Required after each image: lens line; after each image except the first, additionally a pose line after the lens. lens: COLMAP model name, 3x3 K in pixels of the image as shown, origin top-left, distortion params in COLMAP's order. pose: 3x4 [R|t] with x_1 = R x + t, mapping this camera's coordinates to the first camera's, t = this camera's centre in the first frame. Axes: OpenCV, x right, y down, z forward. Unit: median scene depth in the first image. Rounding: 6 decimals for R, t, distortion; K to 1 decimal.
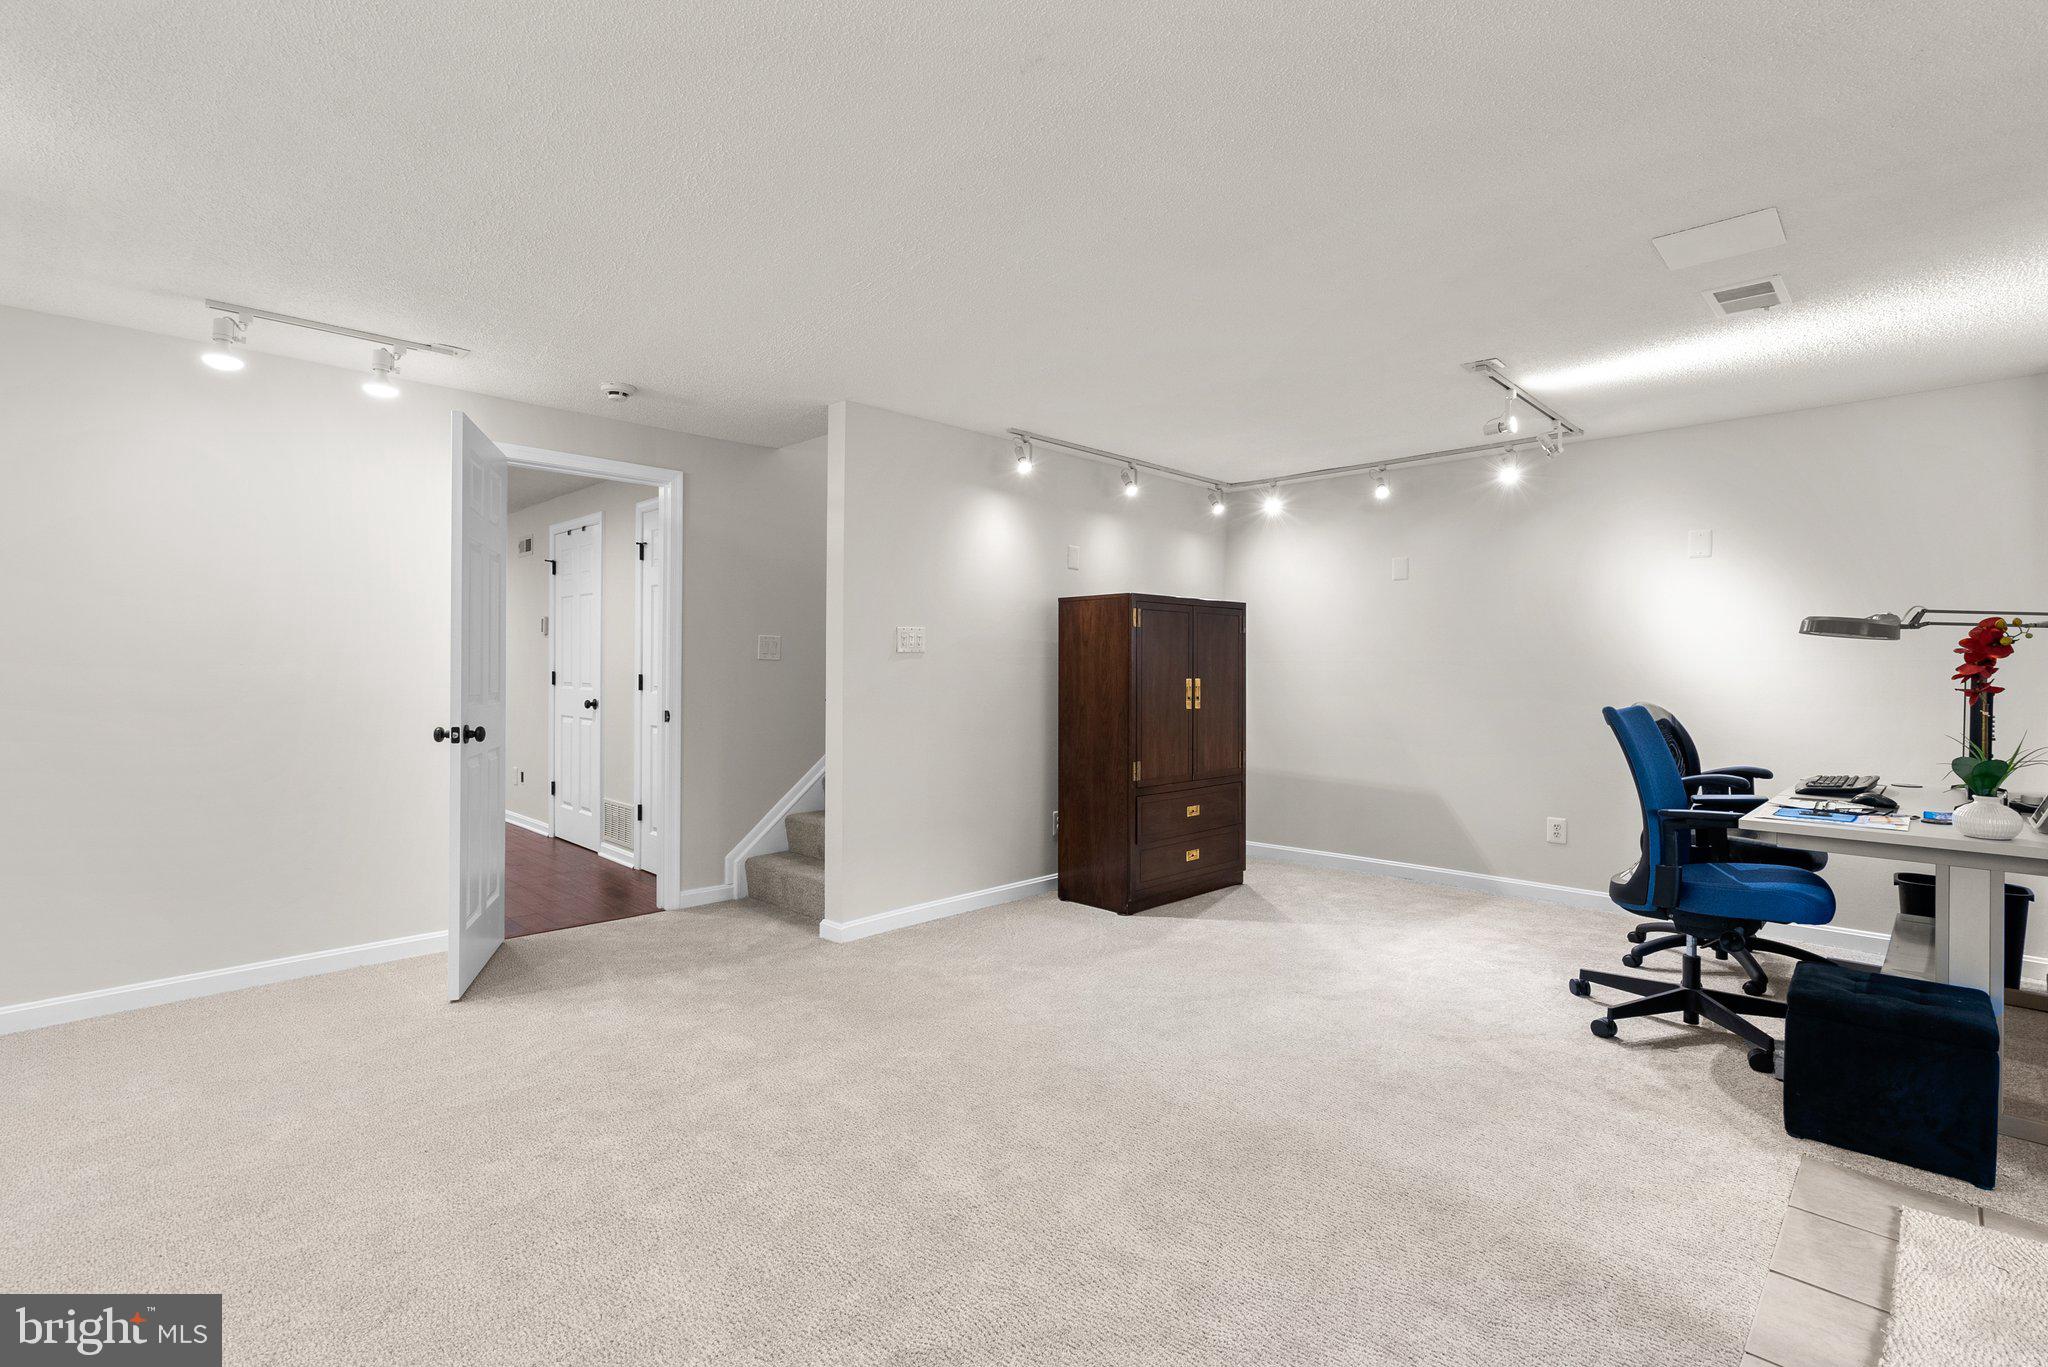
lens RADIAL K [[943.1, 0, 1032.1], [0, 943.1, 672.8], [0, 0, 1]] dist [0.001480, 0.000389]
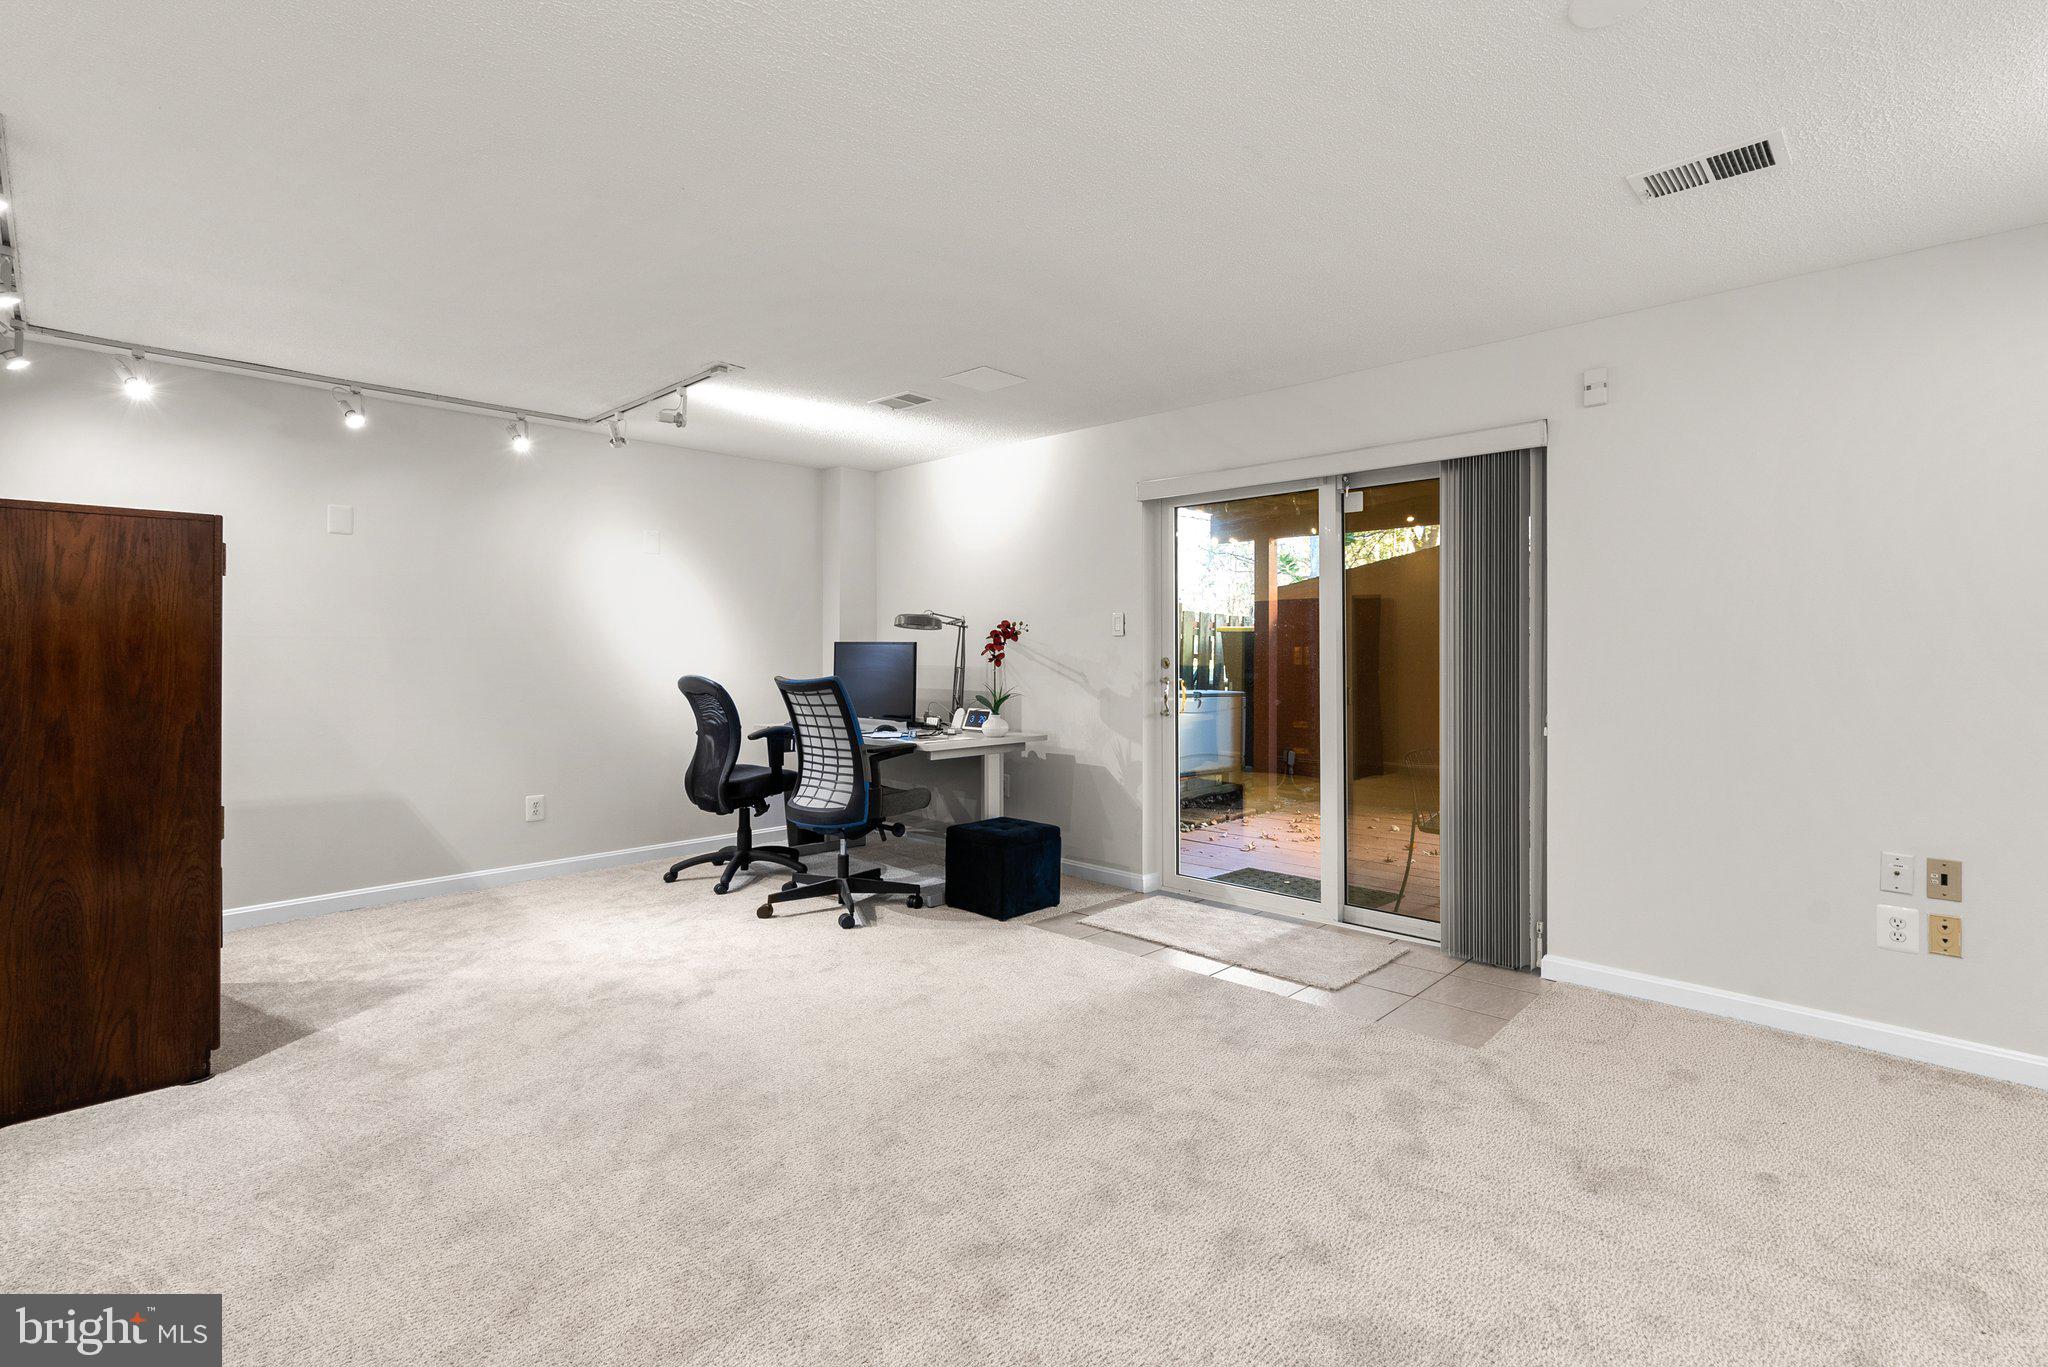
lens RADIAL K [[943.1, 0, 1038.9], [0, 943.1, 667.0], [0, 0, 1]] dist [0.001480, 0.000389]
pose [[-0.005533, -0.019775, 0.999789, -0.567010], [0.000089, 0.999804, 0.019776, -0.003145], [-0.999985, 0.000198, -0.005531, 0.598957]]
